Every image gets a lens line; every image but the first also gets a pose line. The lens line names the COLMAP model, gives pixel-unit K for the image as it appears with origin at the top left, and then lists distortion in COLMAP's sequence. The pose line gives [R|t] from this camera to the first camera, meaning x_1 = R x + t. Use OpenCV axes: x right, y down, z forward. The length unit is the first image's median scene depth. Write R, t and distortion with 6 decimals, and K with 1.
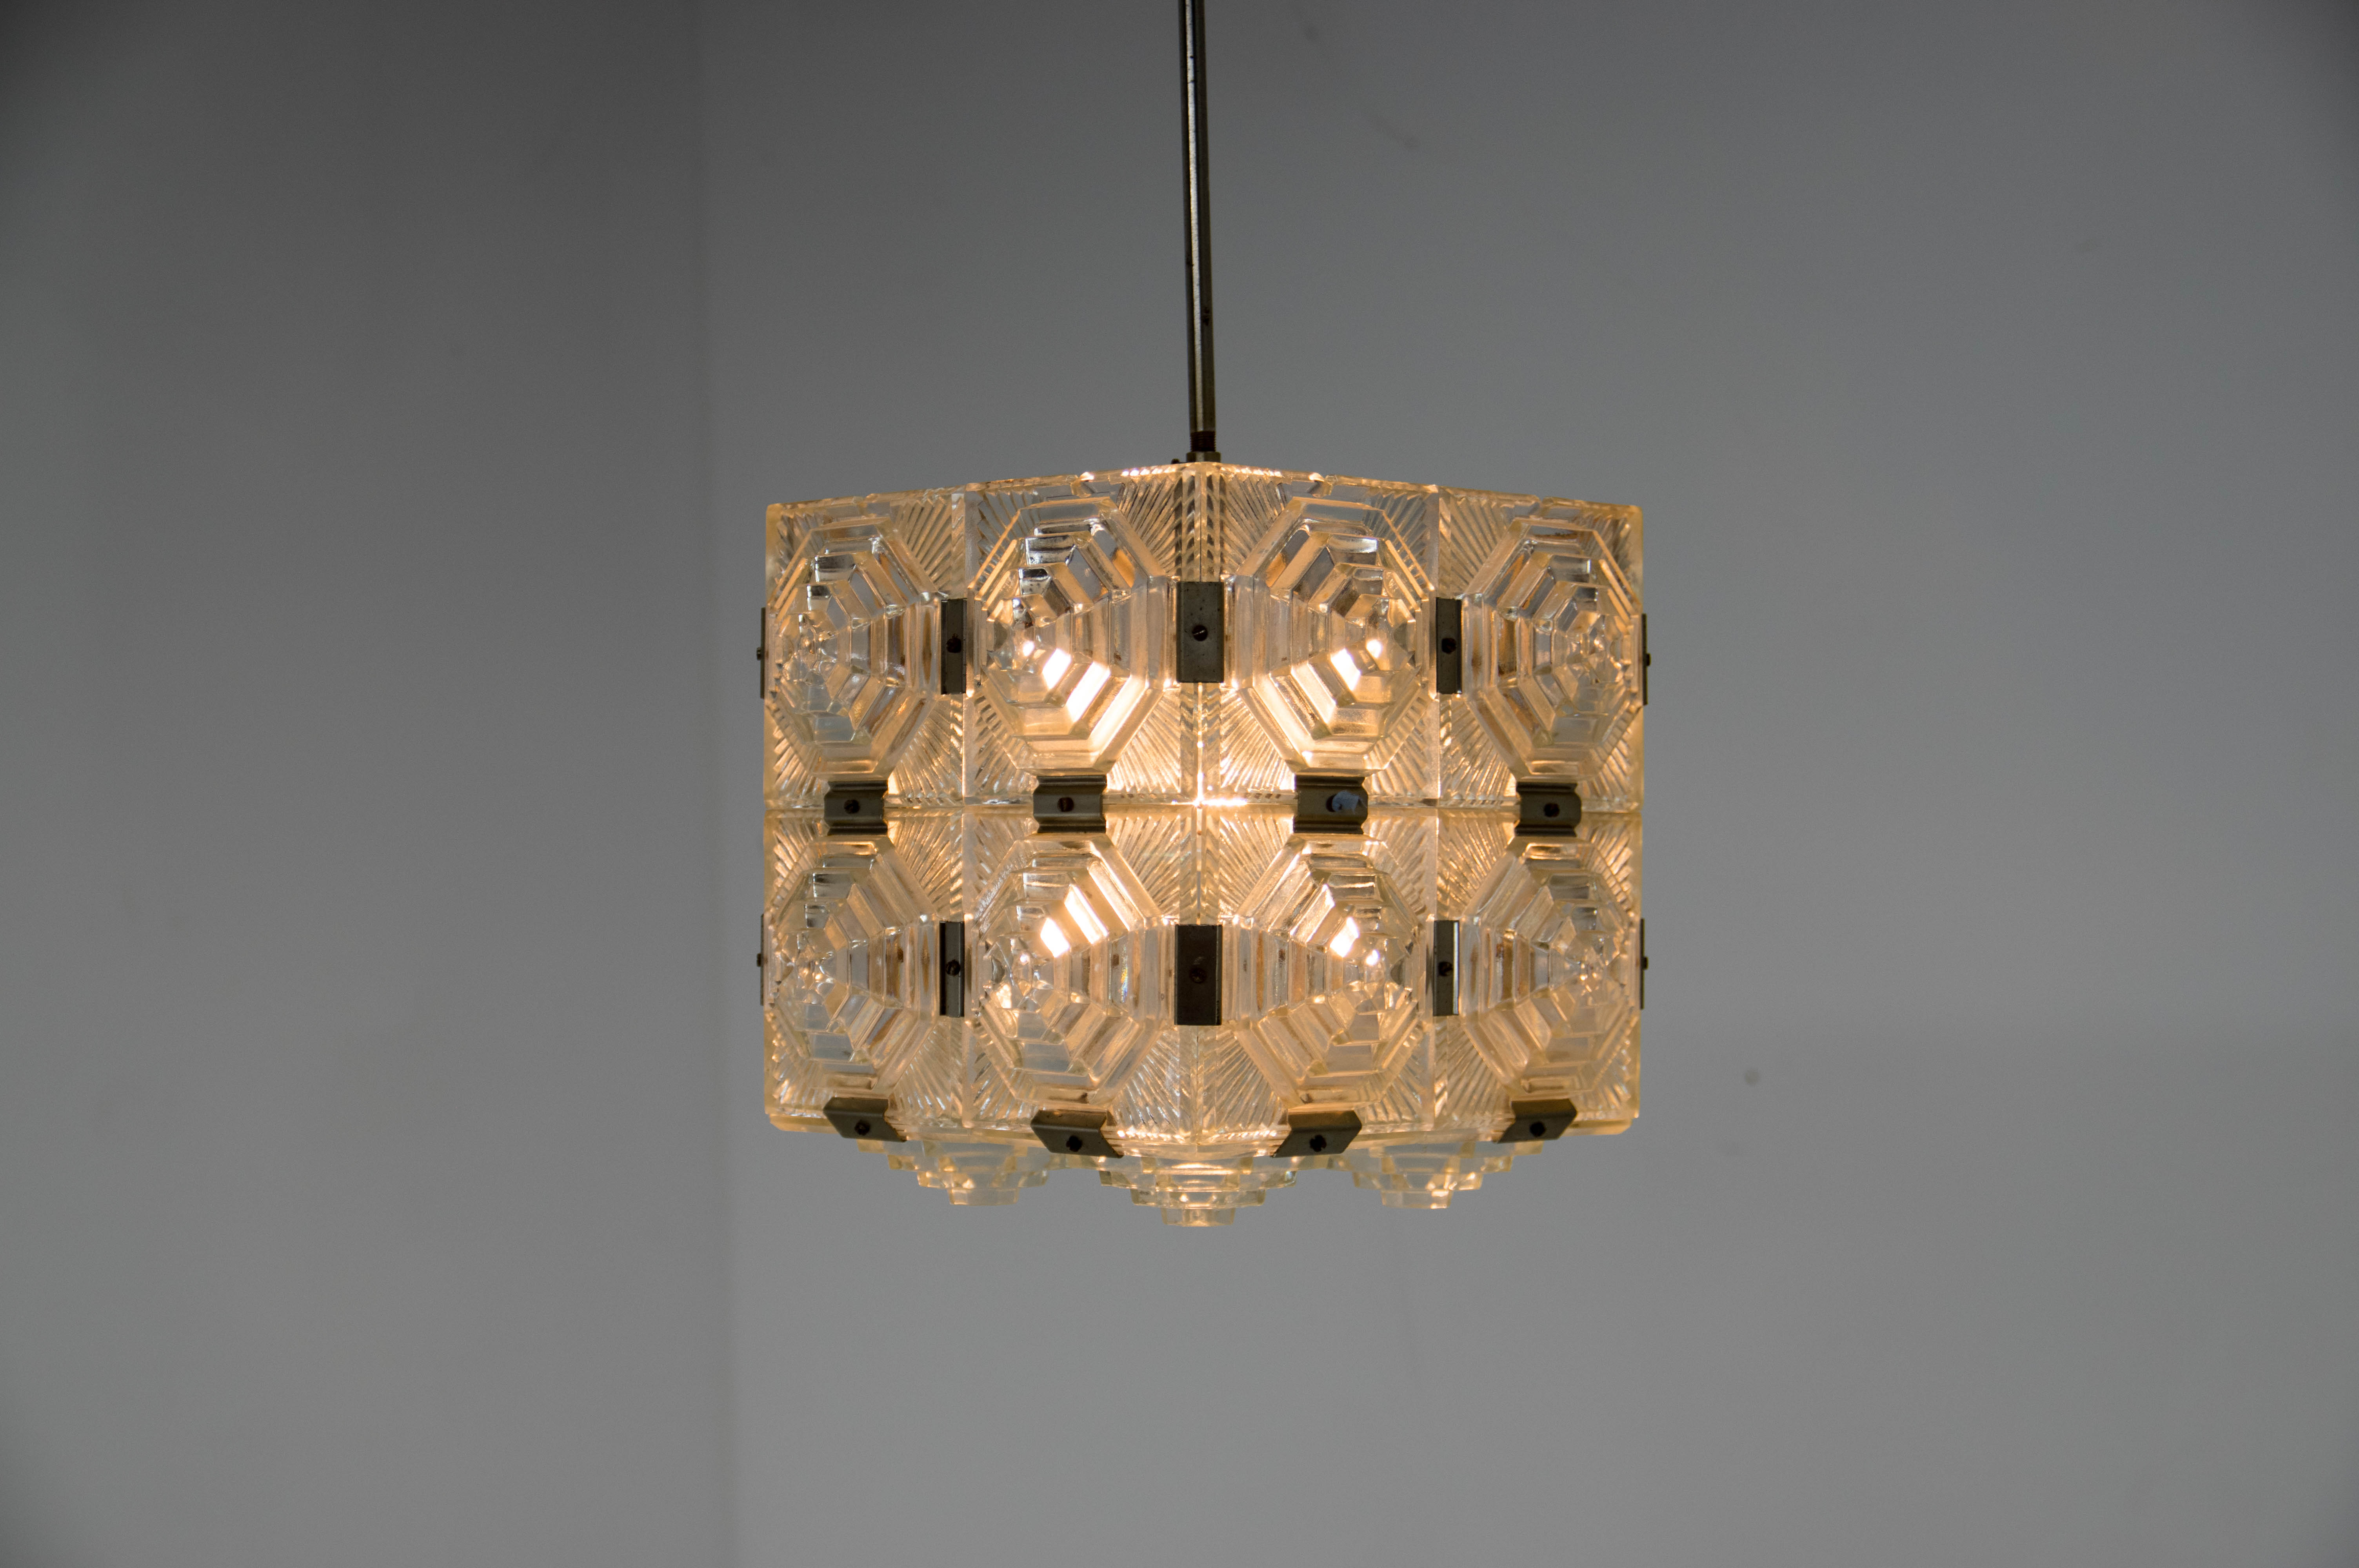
lens RADIAL K [[3999.6, 0, 1182.1], [0, 3999.6, 805.7], [0, 0, 1]] dist [0.102435, 0.000000]
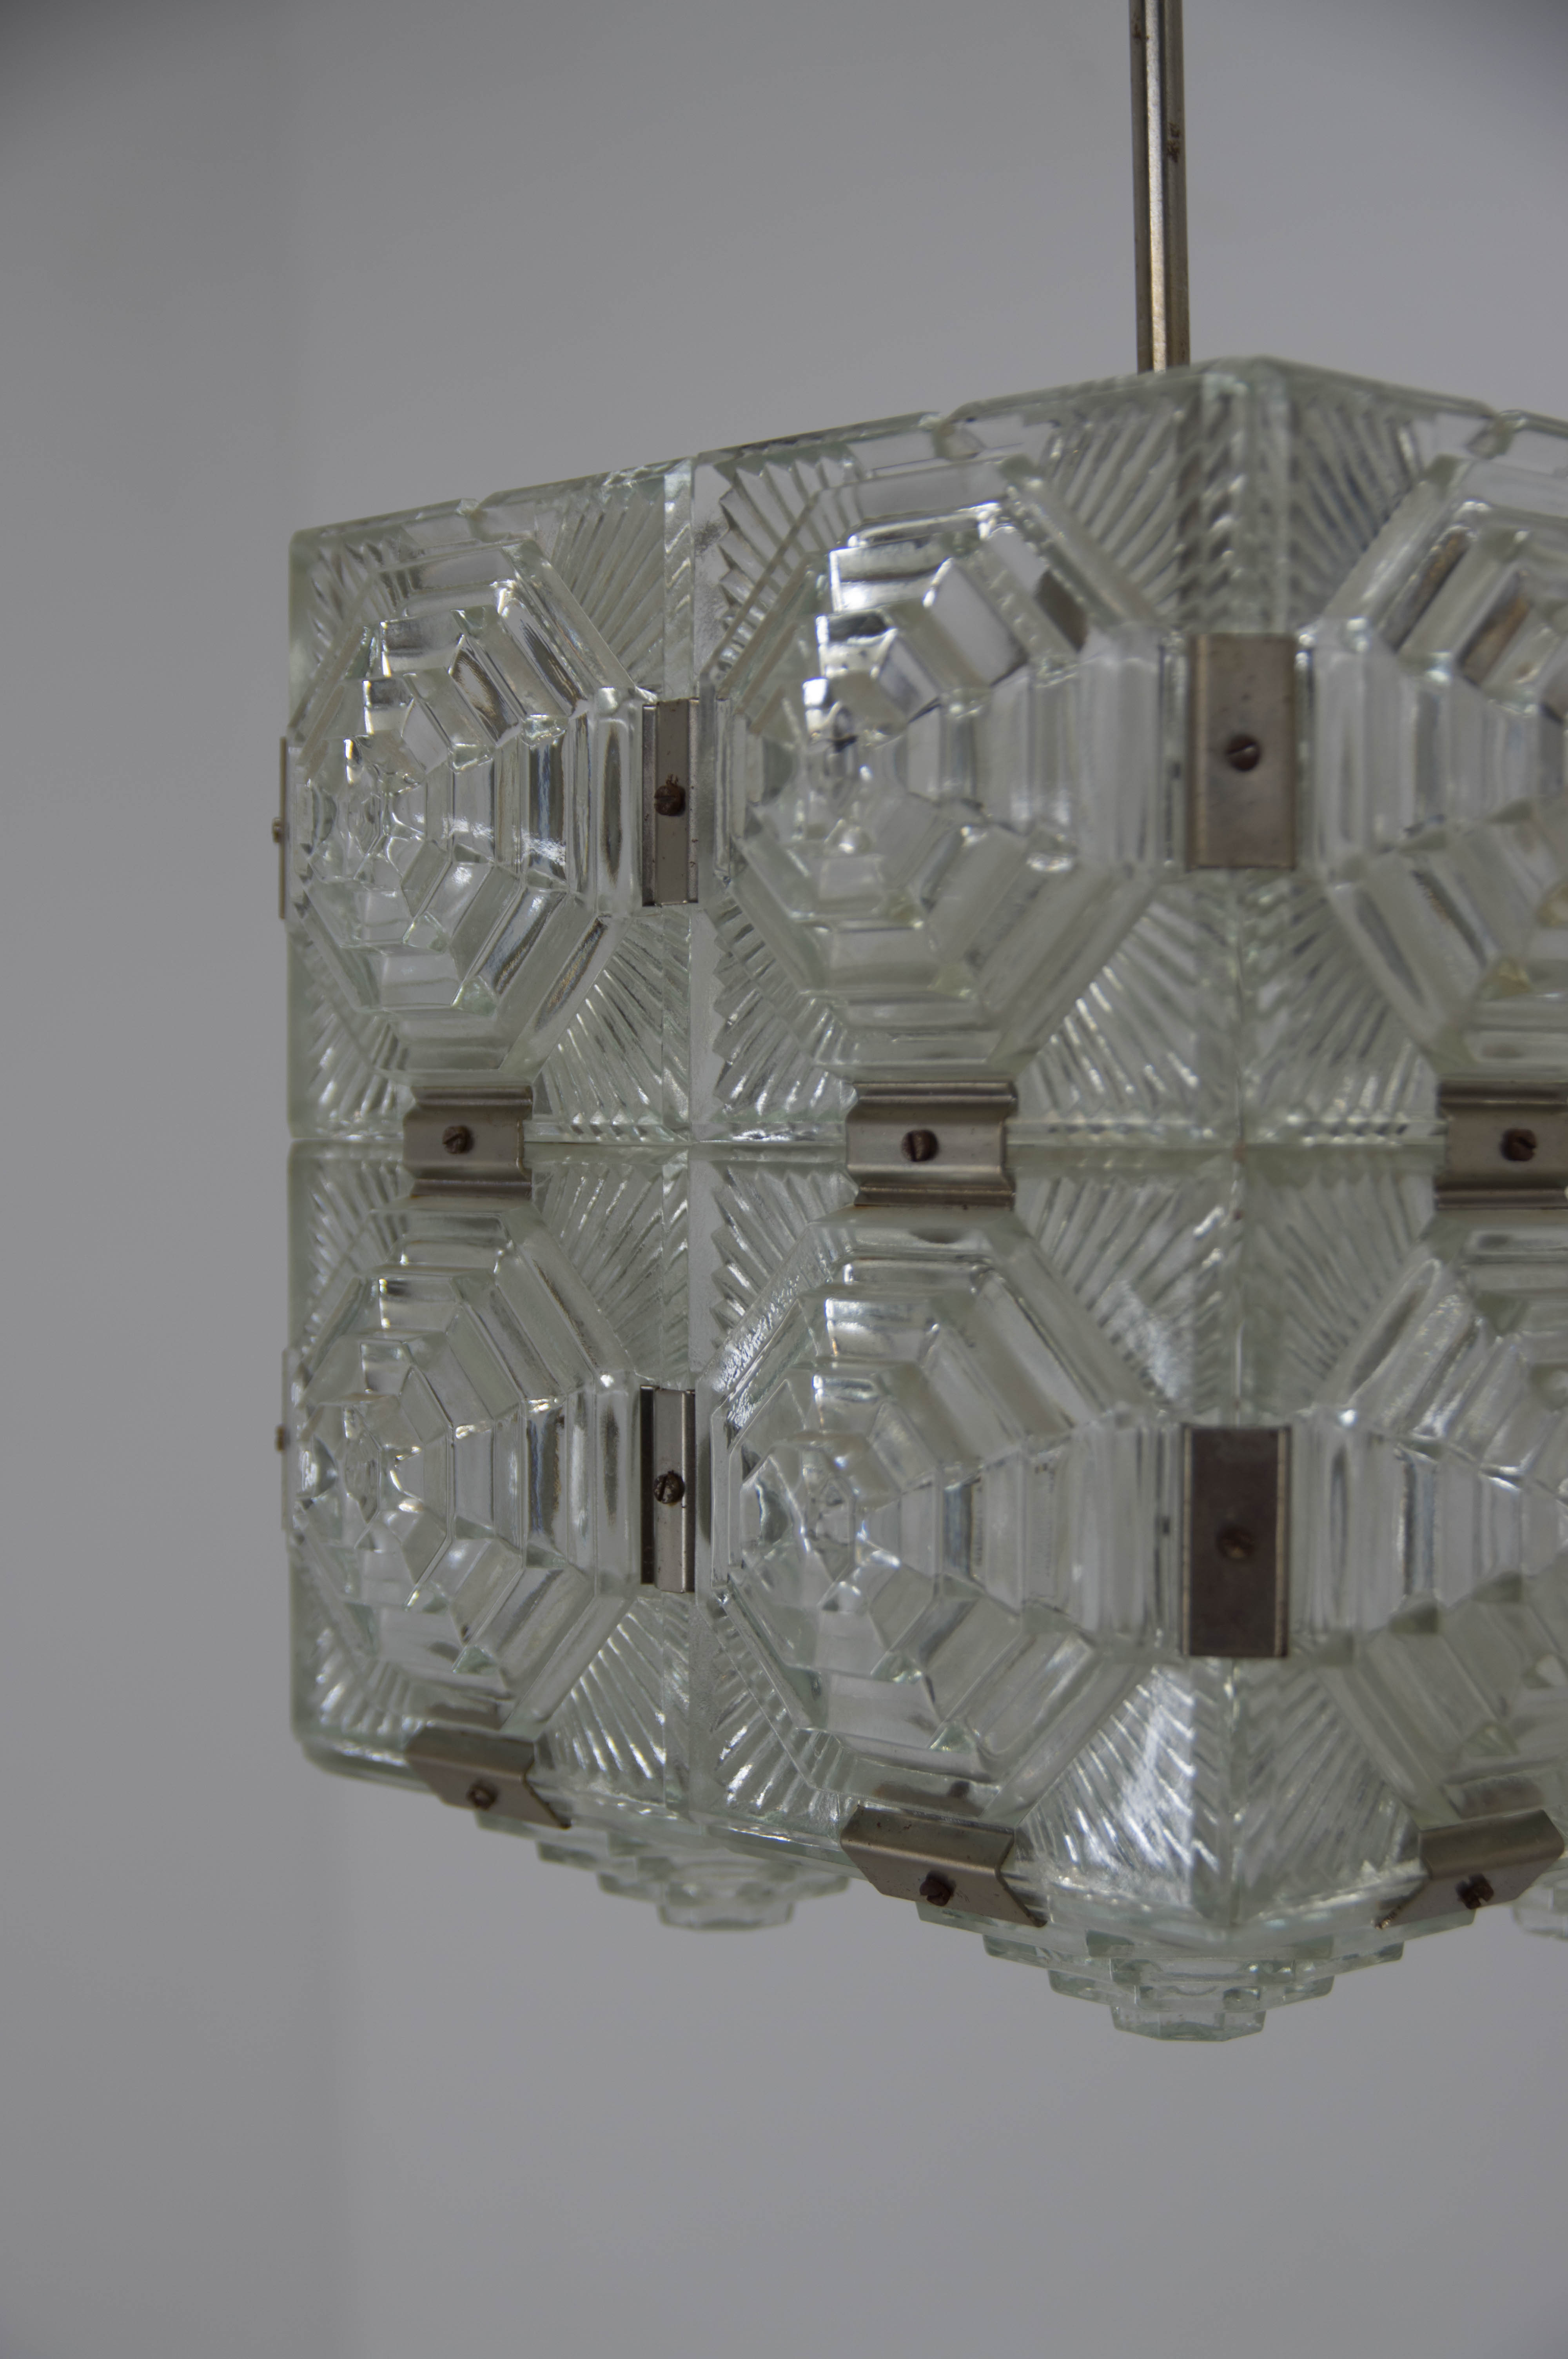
lens RADIAL K [[3921.2, 0, 771.1], [0, 3921.2, 1237.0], [0, 0, 1]] dist [0.008948, 0.000000]
pose [[0.999777, 0.000626, -0.021095, -0.036166], [0.000269, 0.999101, 0.042394, -0.008735], [0.021103, -0.042390, 0.998878, 0.550200]]
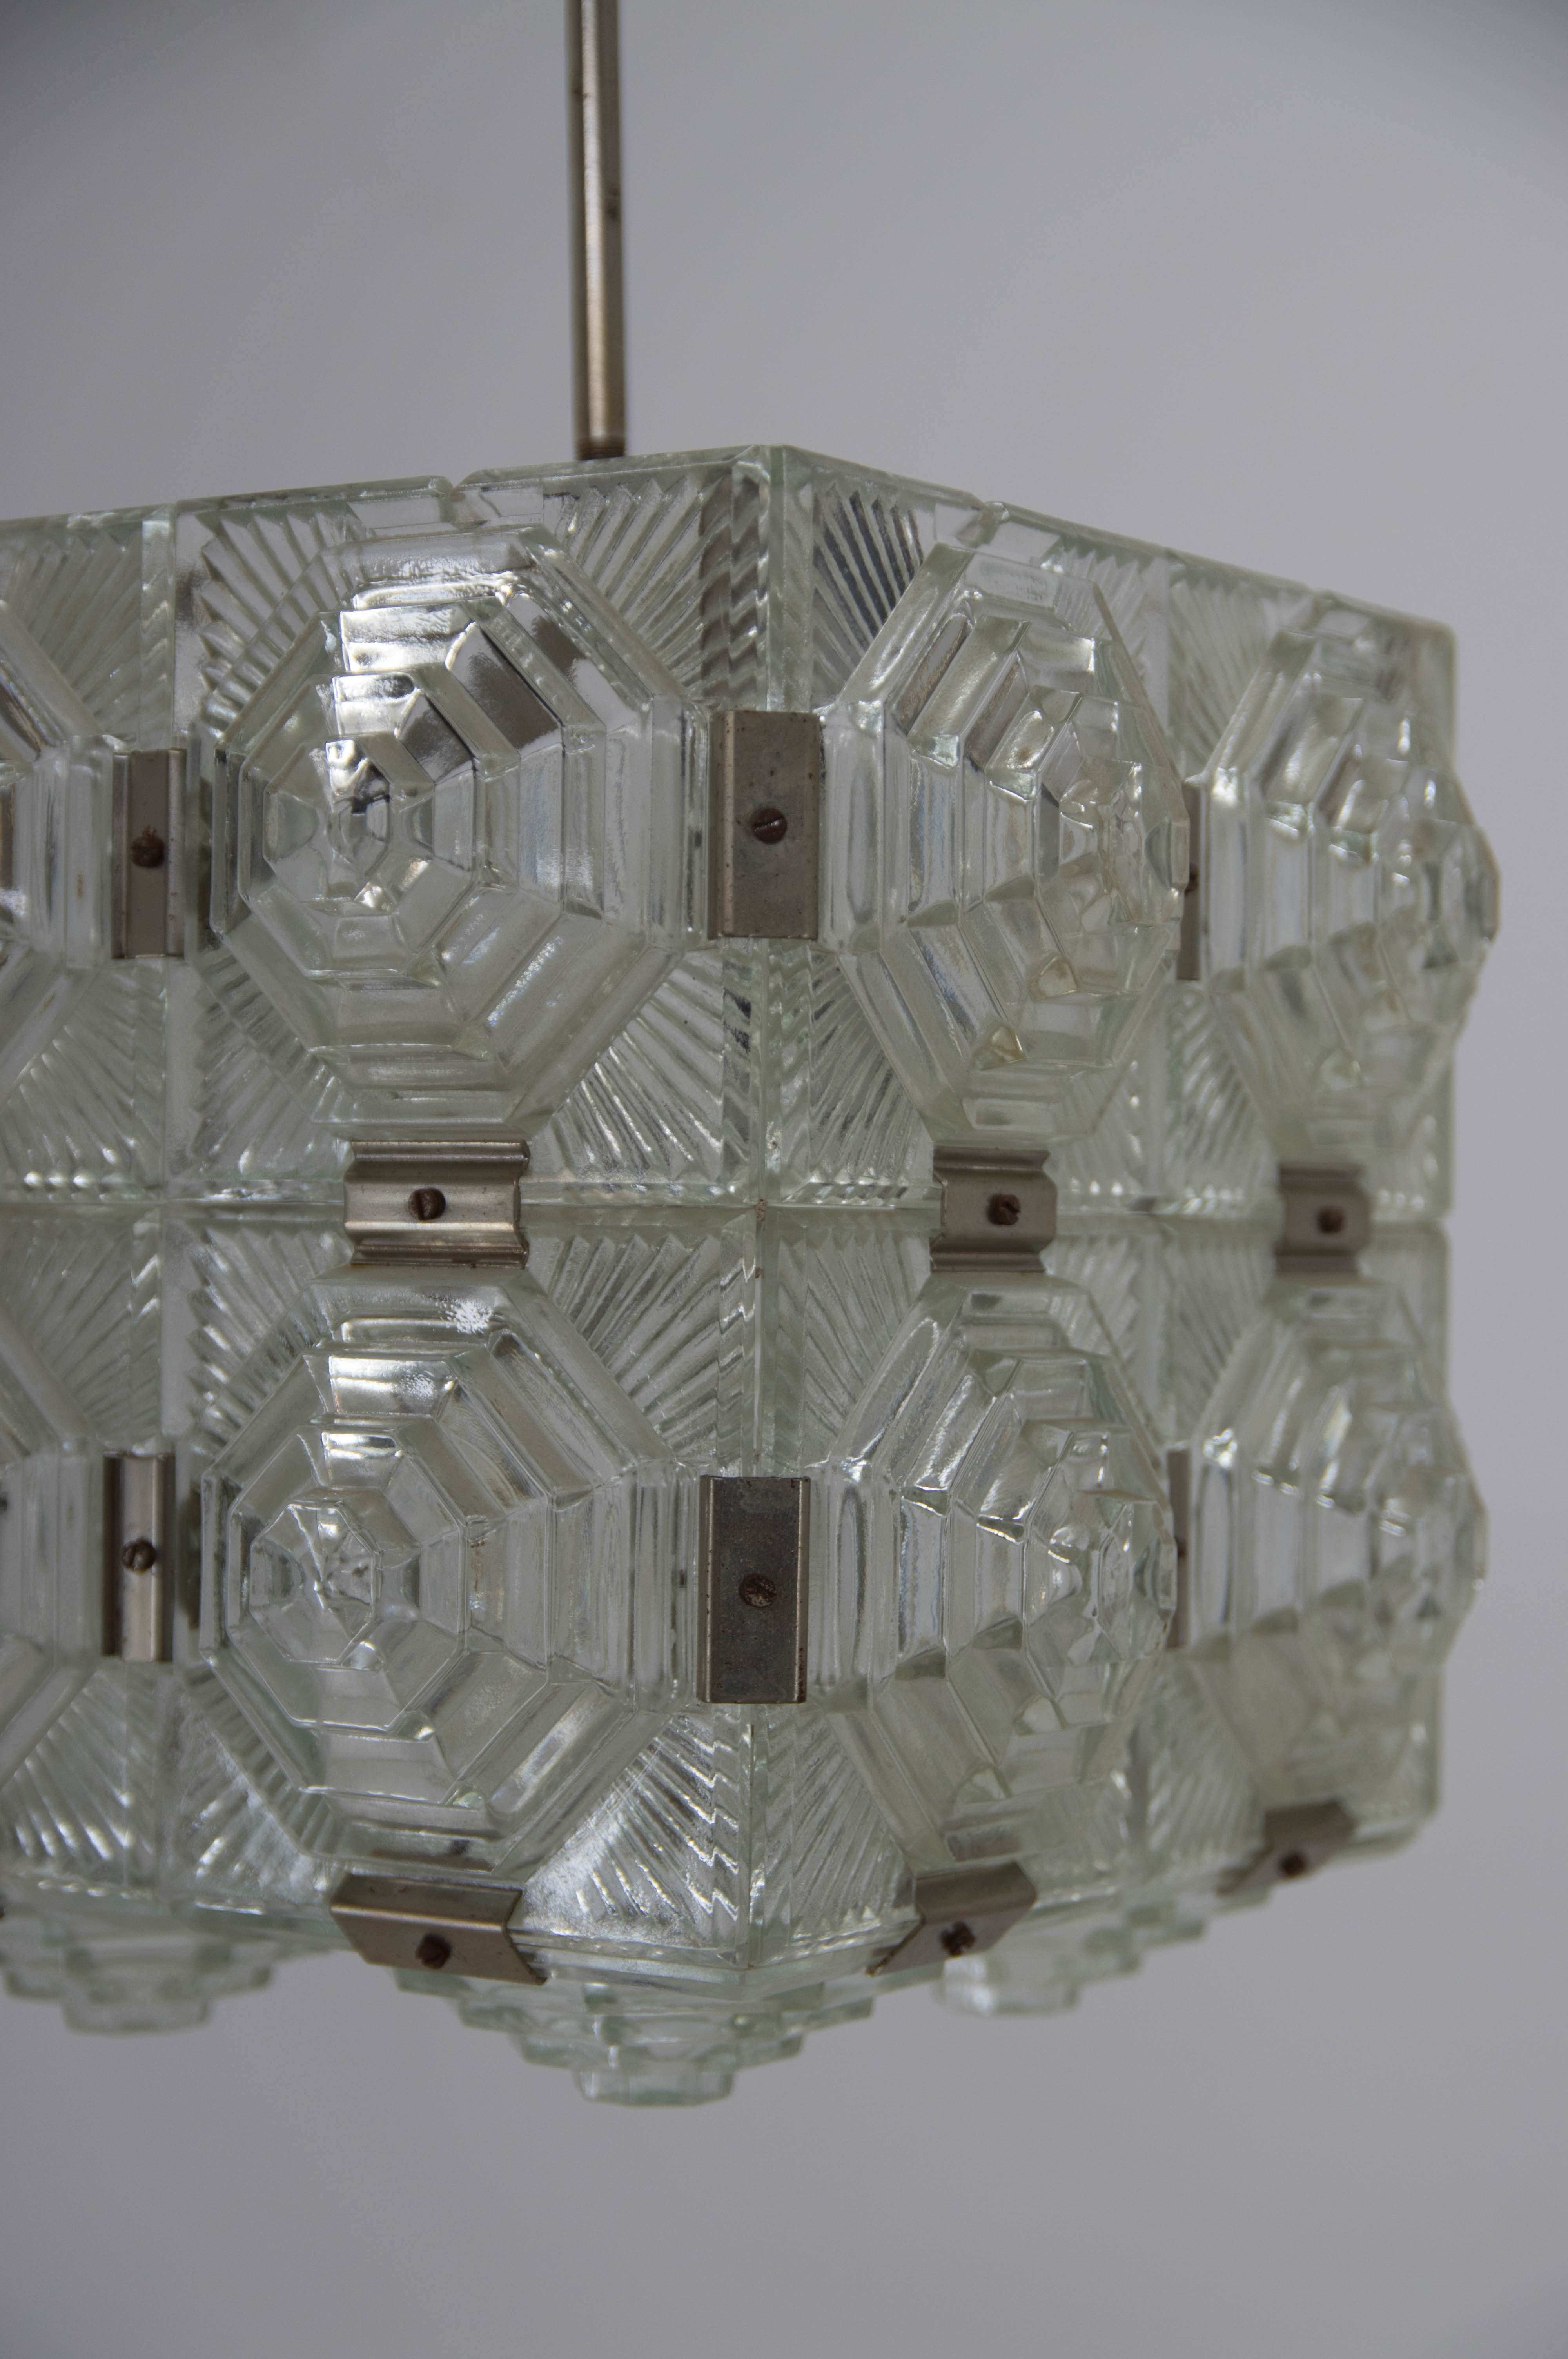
lens RADIAL K [[4684.9, 0, 853.3], [0, 4684.9, 1213.2], [0, 0, 1]] dist [0.038921, 0.000000]
pose [[0.976945, 0.009554, 0.213277, -0.093953], [-0.011657, 0.999895, 0.008603, -0.004452], [-0.213173, -0.010891, 0.976954, 0.465616]]
